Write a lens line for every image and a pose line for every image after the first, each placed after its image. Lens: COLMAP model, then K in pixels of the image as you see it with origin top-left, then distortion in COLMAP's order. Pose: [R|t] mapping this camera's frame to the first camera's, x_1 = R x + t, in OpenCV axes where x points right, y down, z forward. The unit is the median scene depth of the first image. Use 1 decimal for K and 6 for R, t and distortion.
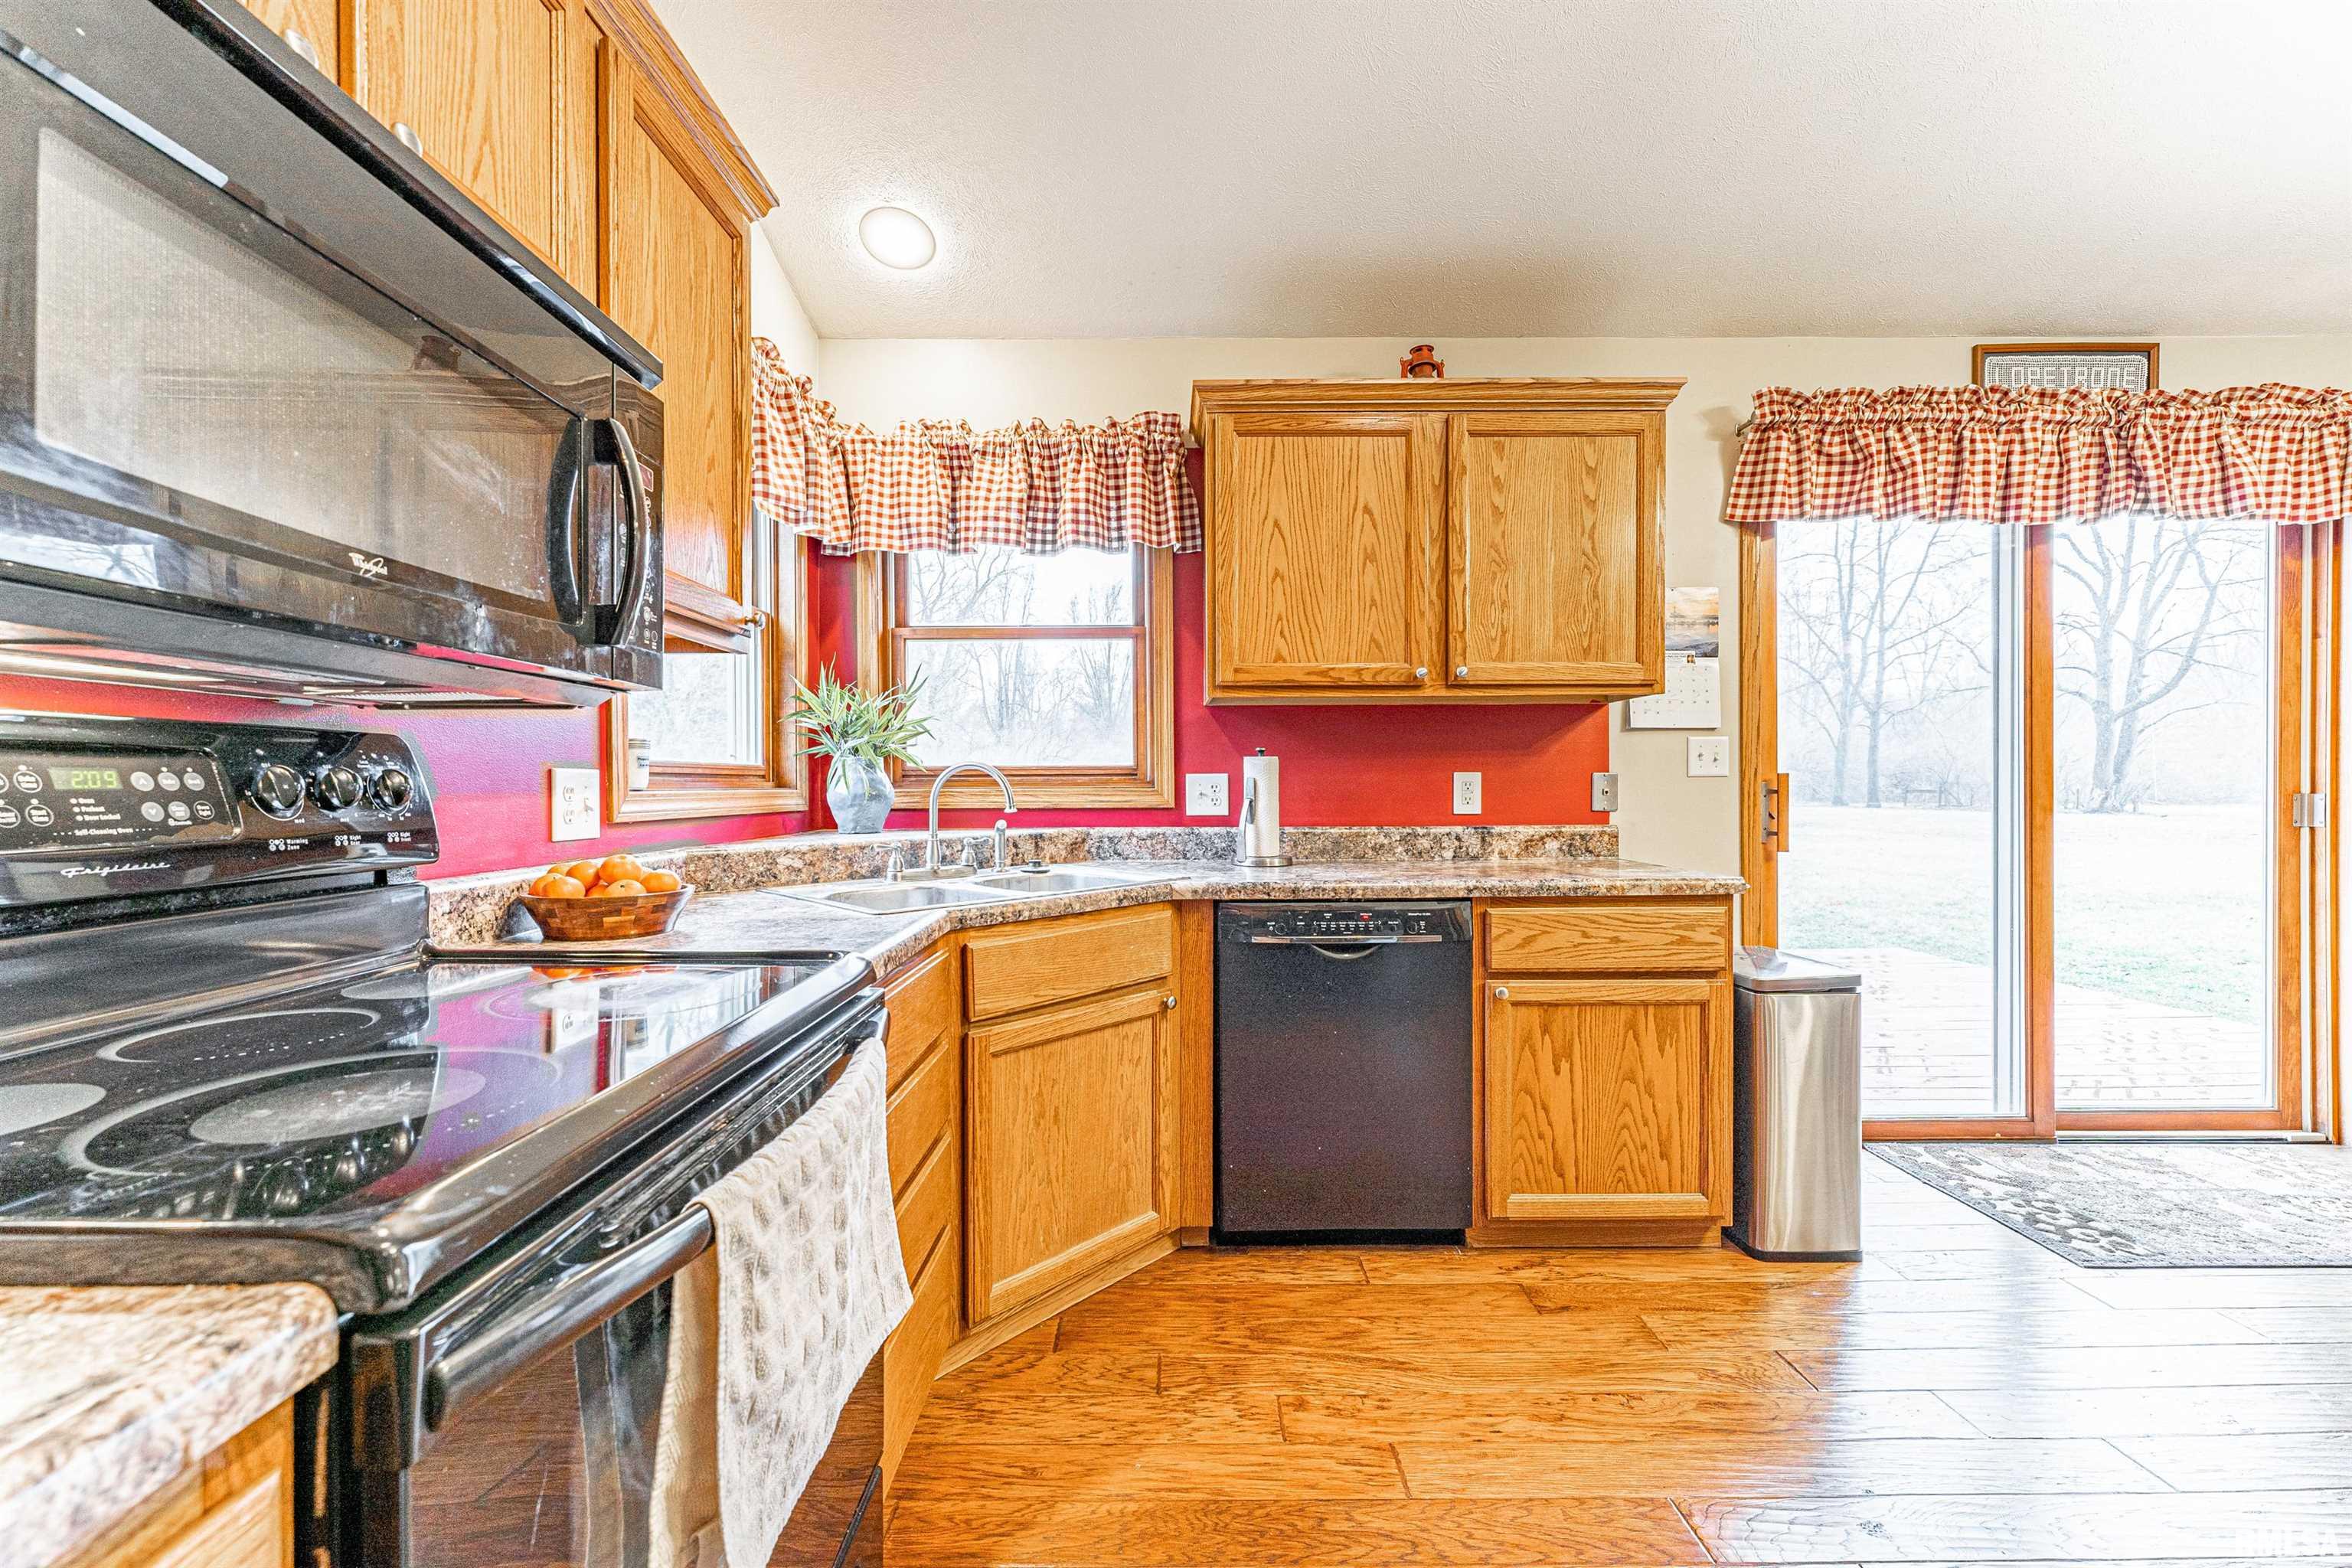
lens RADIAL K [[931.4, 0, 1174.2], [0, 931.4, 793.4], [0, 0, 1]] dist [0.000496, 0.000104]
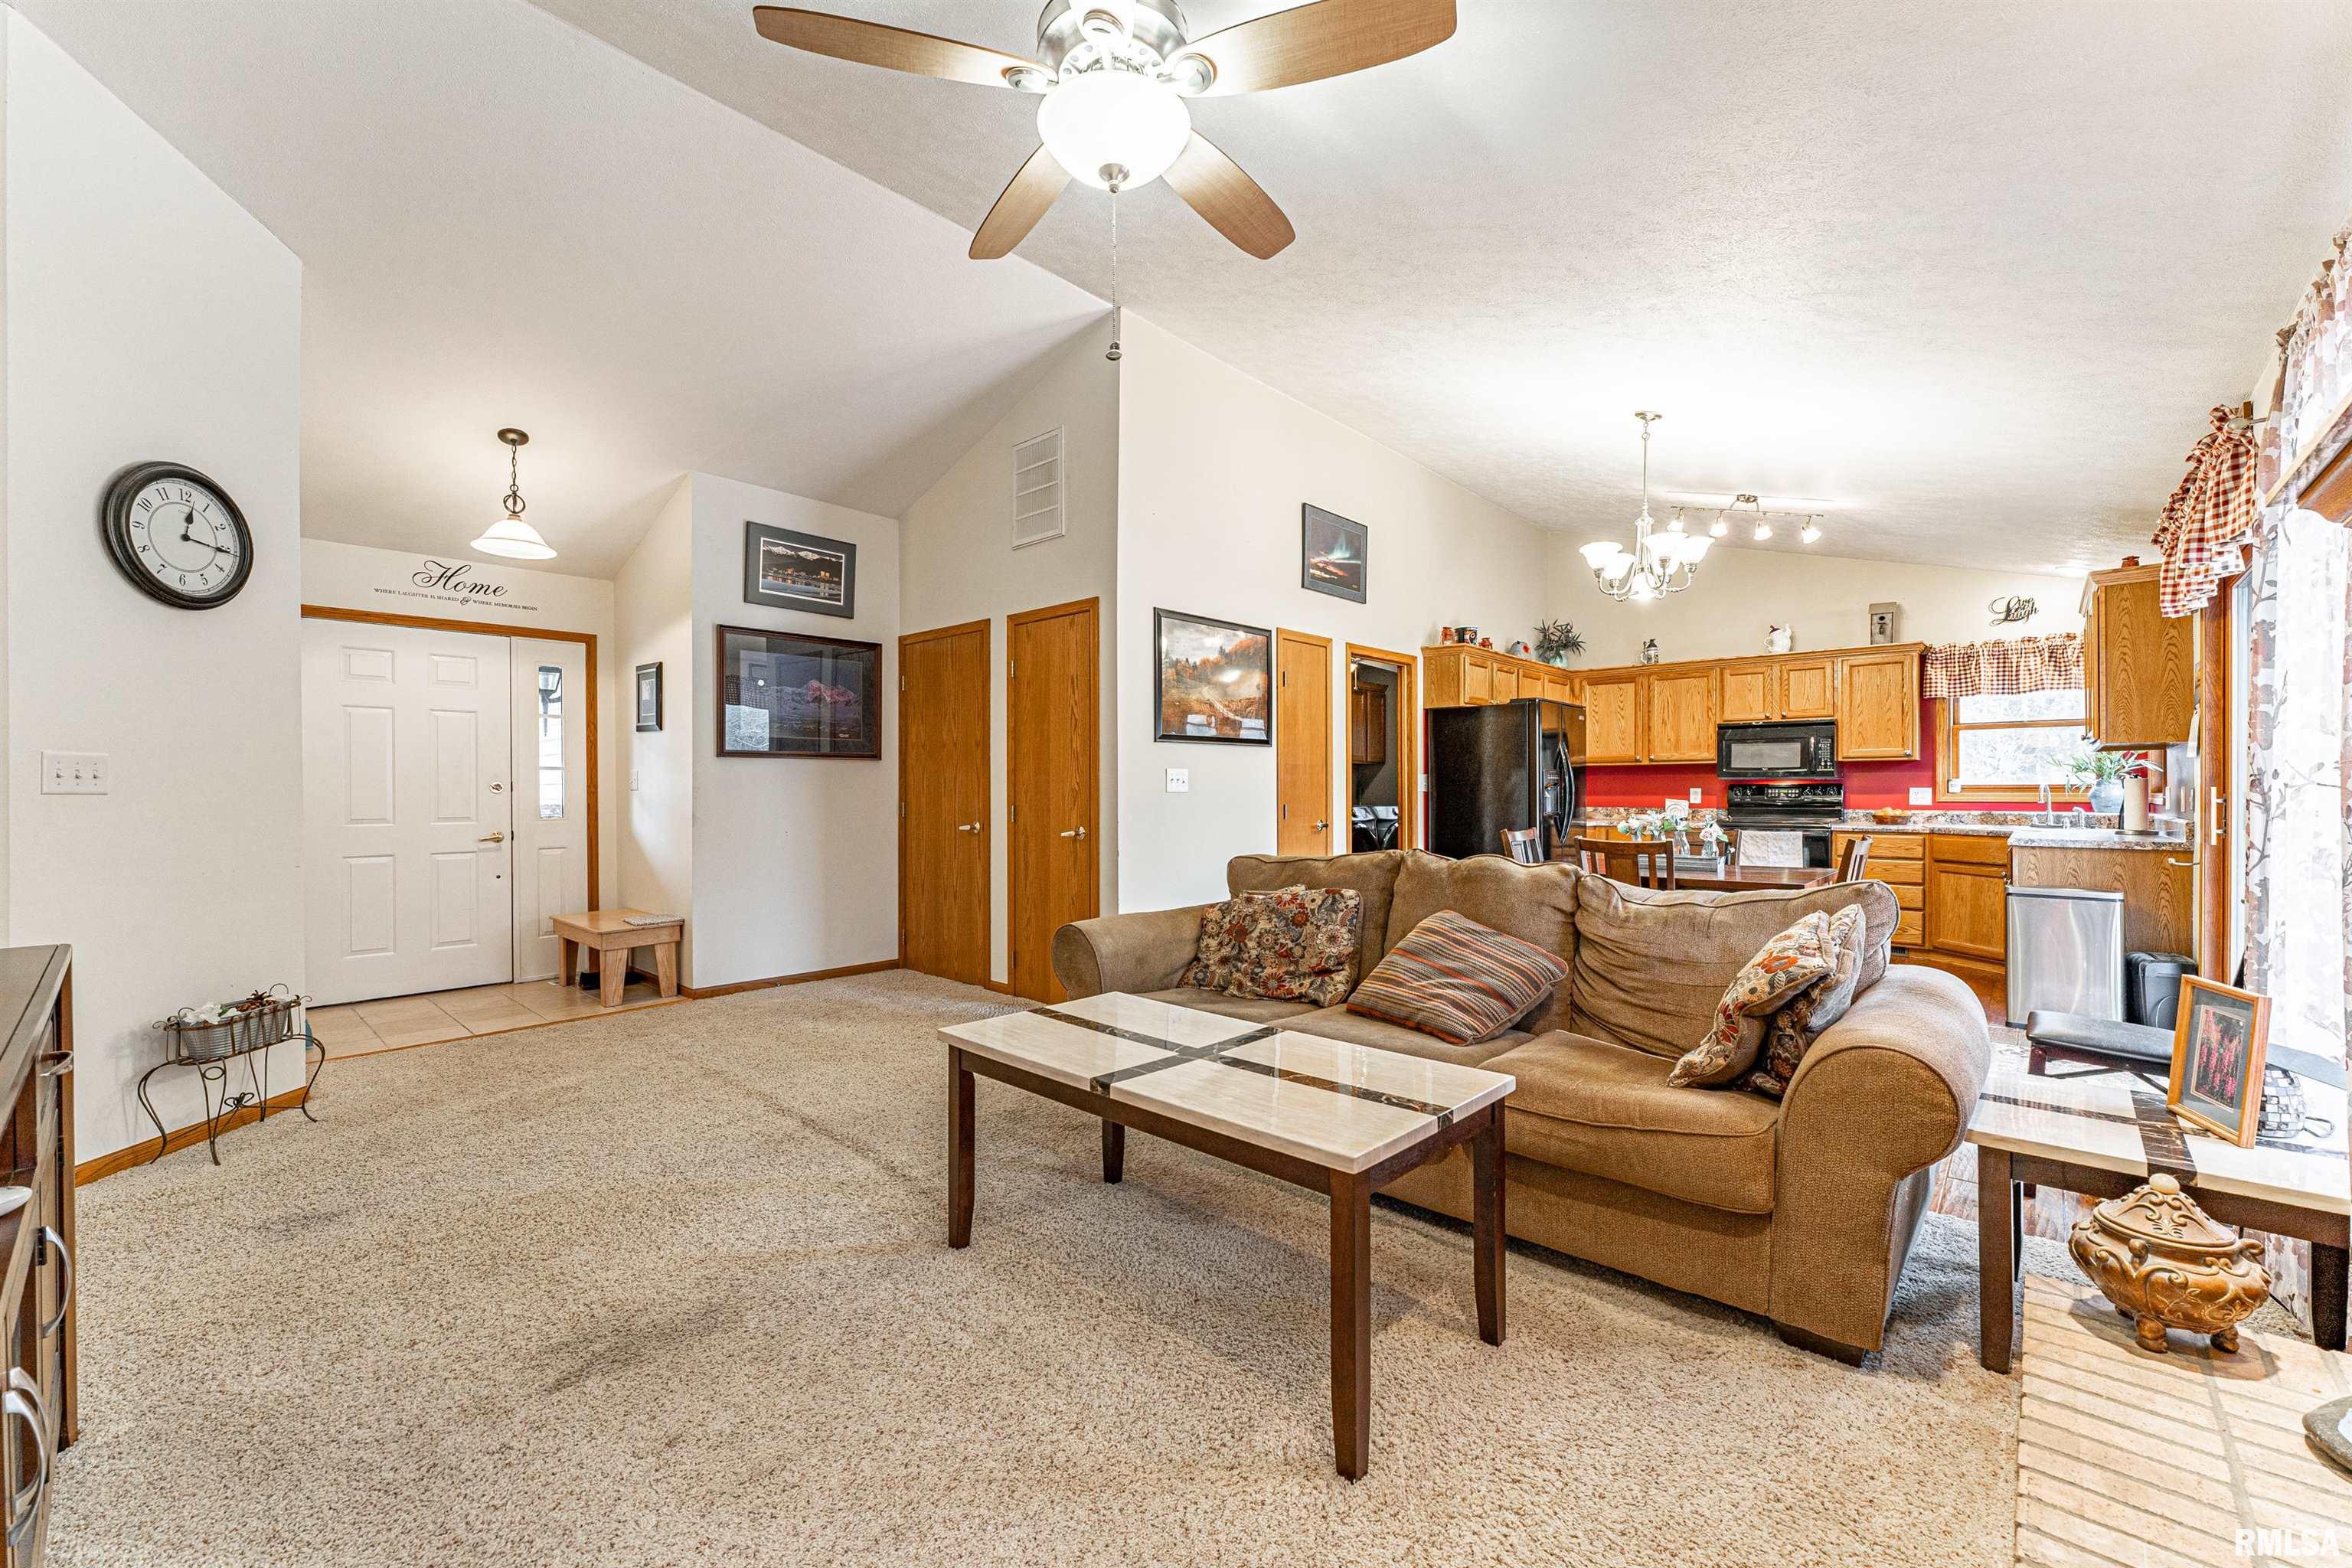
lens RADIAL K [[945.3, 0, 1167.7], [0, 945.3, 788.4], [0, 0, 1]] dist [0.001193, 0.000739]
pose [[-0.685244, 0.003594, -0.728305, 2.810846], [-0.001329, 0.999980, 0.006185, -0.027054], [0.728312, 0.005206, -0.685226, 0.859754]]
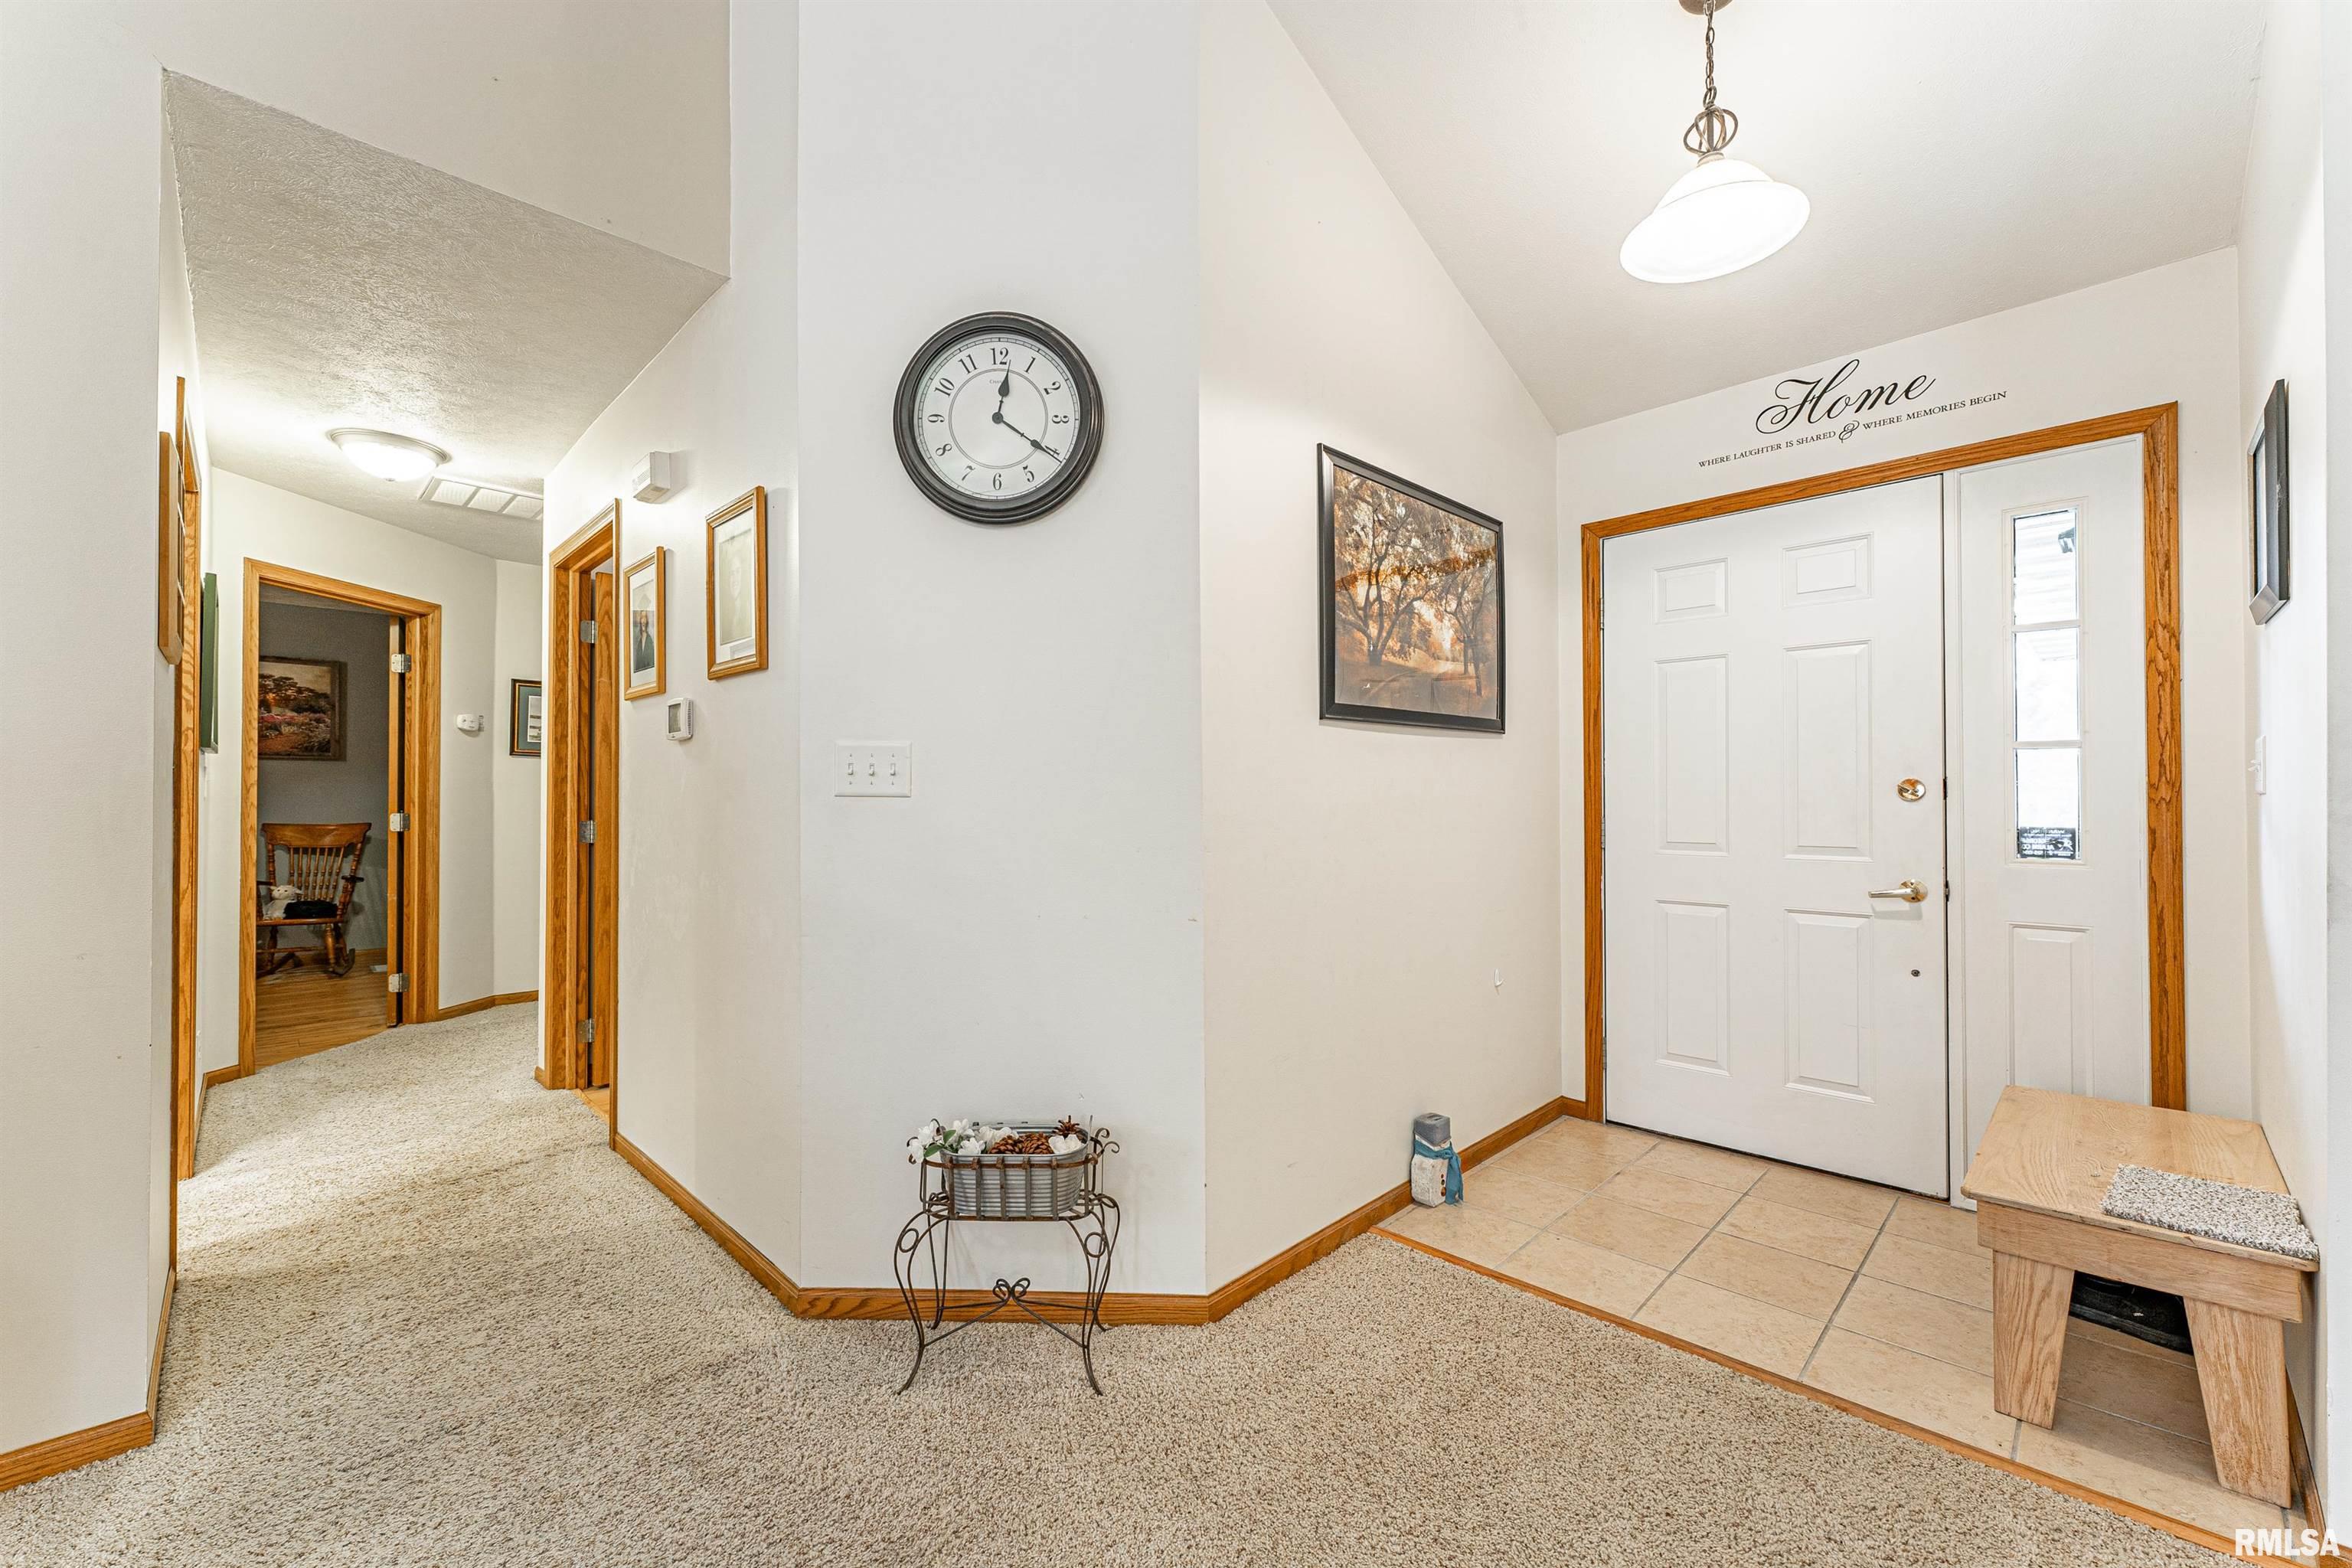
lens RADIAL K [[931.4, 0, 1174.2], [0, 931.4, 793.4], [0, 0, 1]] dist [0.000496, 0.000104]
pose [[-0.696833, 0.008470, 0.717183, 2.174803], [0.006723, 0.999963, -0.005278, -0.010826], [-0.717202, 0.001143, -0.696865, -0.311980]]
